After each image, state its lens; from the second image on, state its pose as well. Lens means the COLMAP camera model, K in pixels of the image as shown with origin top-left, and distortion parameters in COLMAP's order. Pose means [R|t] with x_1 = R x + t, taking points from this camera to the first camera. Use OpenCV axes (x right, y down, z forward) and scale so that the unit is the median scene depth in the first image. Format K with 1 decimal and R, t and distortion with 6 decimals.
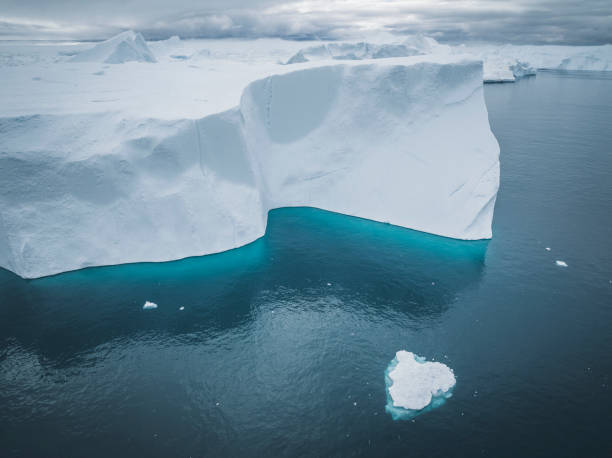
lens RADIAL K [[439.1, 0, 306.0], [0, 439.1, 229.0], [0, 0, 1]] dist [-0.025950, -0.002404]
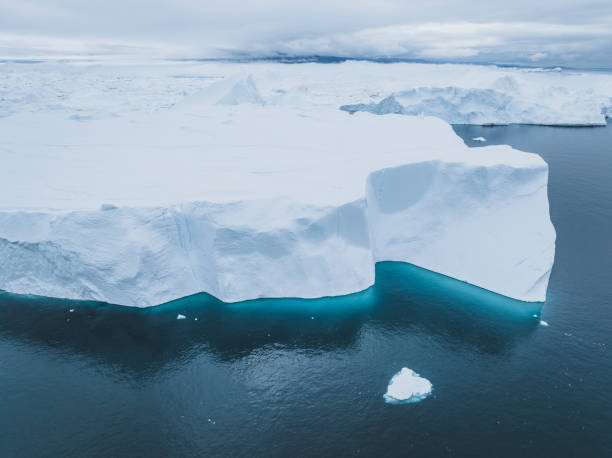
lens RADIAL K [[439.1, 0, 306.0], [0, 439.1, 229.0], [0, 0, 1]] dist [-0.025950, -0.002404]
pose [[0.983756, 0.069148, -0.165657, -0.092256], [-0.075054, 0.996738, -0.029656, -0.106388], [0.163066, 0.041607, 0.985738, -0.447808]]
